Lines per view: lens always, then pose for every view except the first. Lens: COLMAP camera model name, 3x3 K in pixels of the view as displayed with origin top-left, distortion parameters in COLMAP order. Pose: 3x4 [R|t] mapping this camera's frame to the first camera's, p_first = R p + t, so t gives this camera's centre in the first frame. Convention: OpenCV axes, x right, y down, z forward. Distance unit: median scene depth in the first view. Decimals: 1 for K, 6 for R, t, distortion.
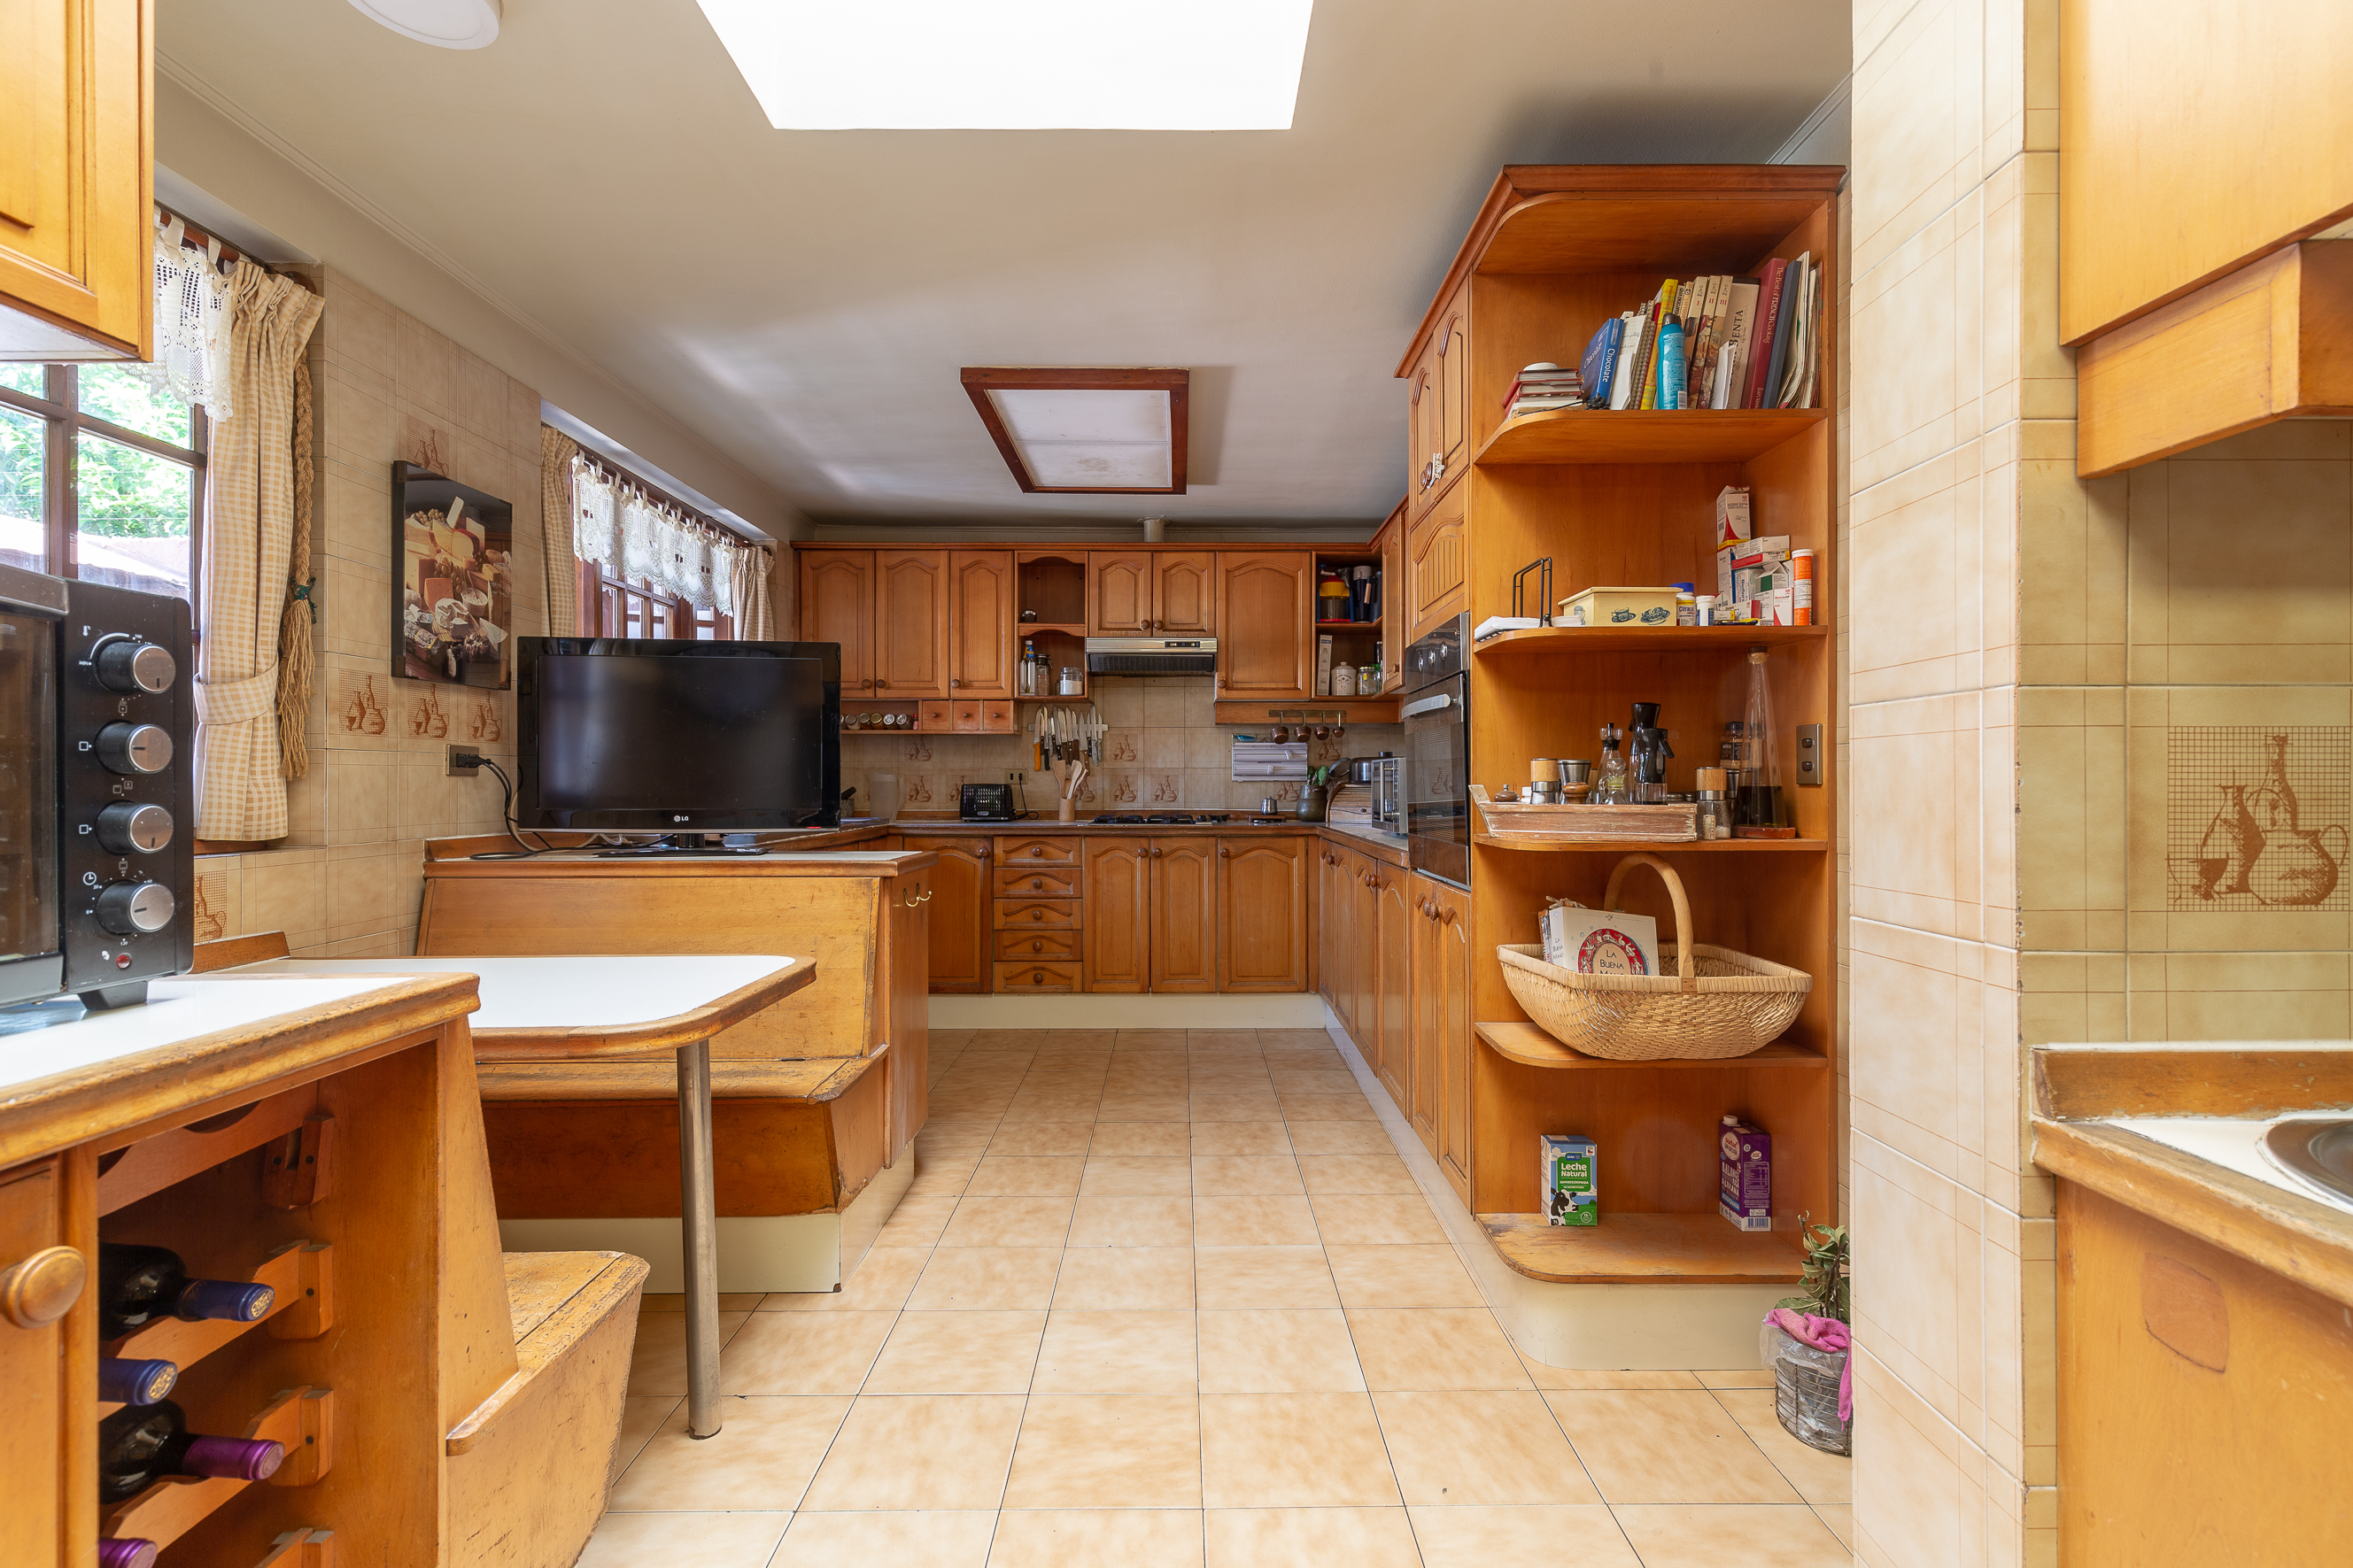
lens RADIAL K [[1078.4, 0, 1178.3], [0, 1078.4, 775.9], [0, 0, 1]] dist [-0.004047, -0.000776]
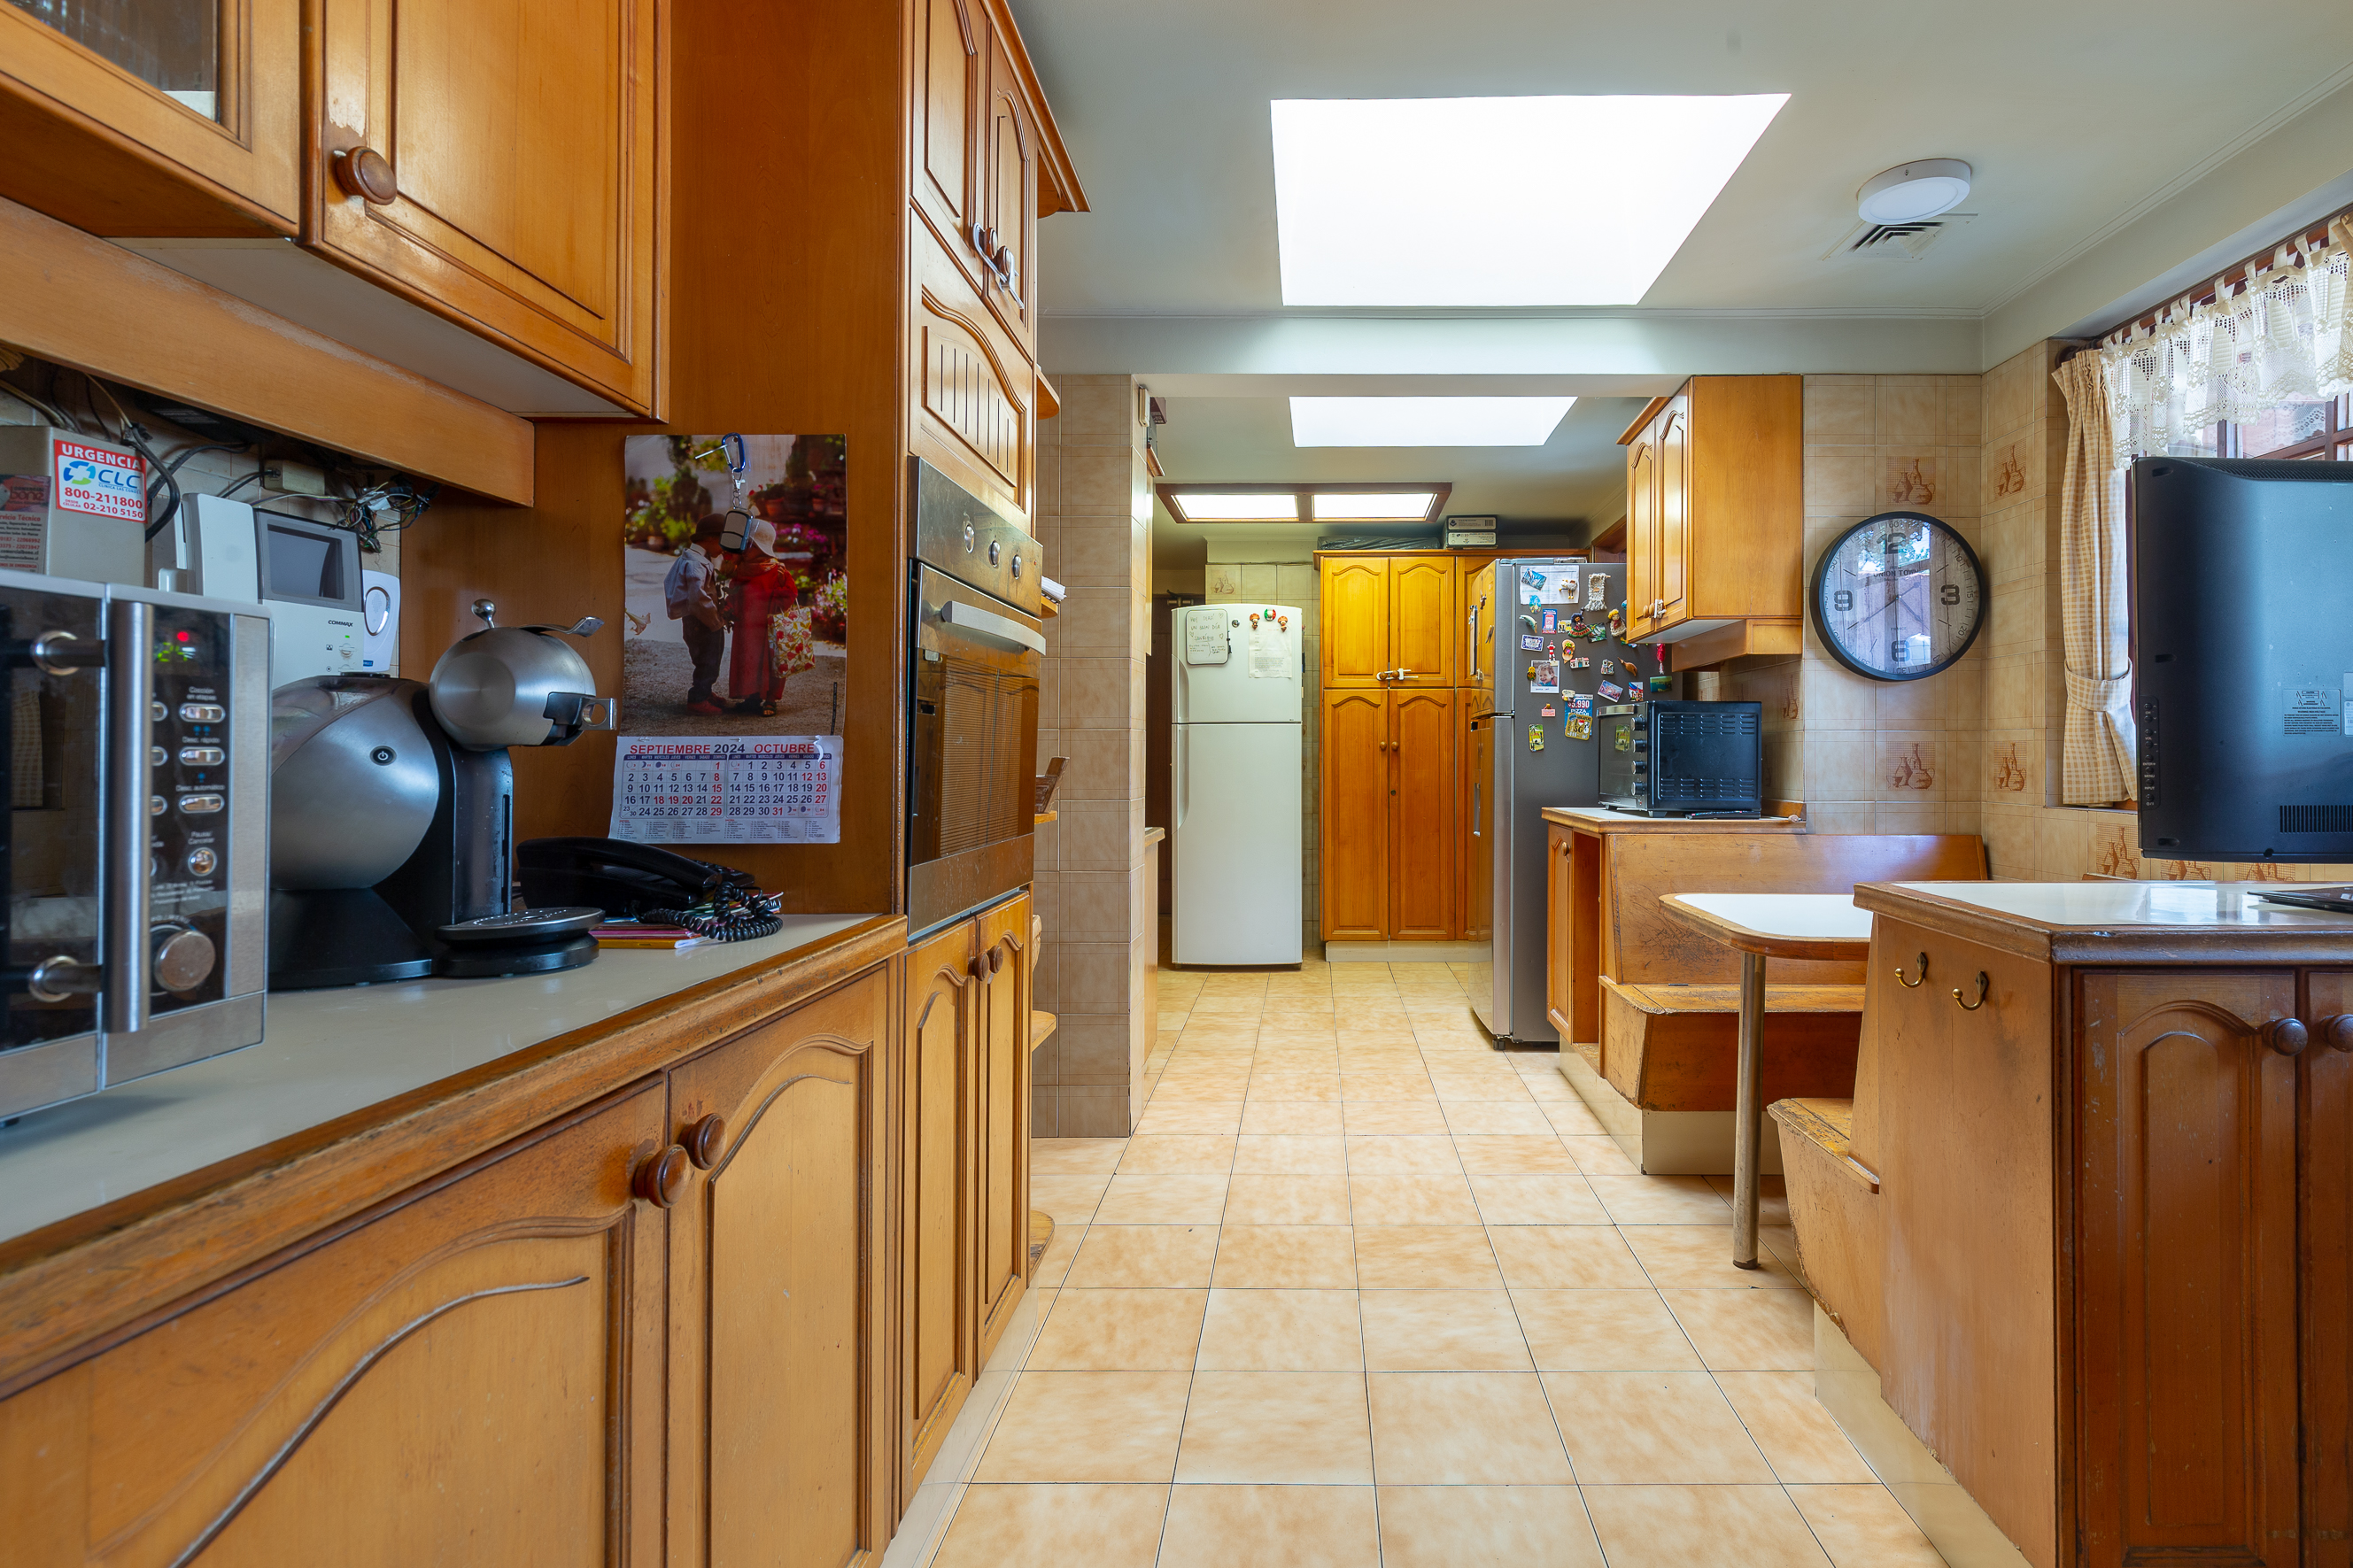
lens RADIAL K [[1078.4, 0, 1179.9], [0, 1078.4, 766.4], [0, 0, 1]] dist [-0.004047, -0.000776]
pose [[-0.992592, 0.001320, 0.121490, 0.065506], [0.001295, 0.999999, -0.000287, 0.011945], [-0.121490, -0.000127, -0.992593, 2.098531]]
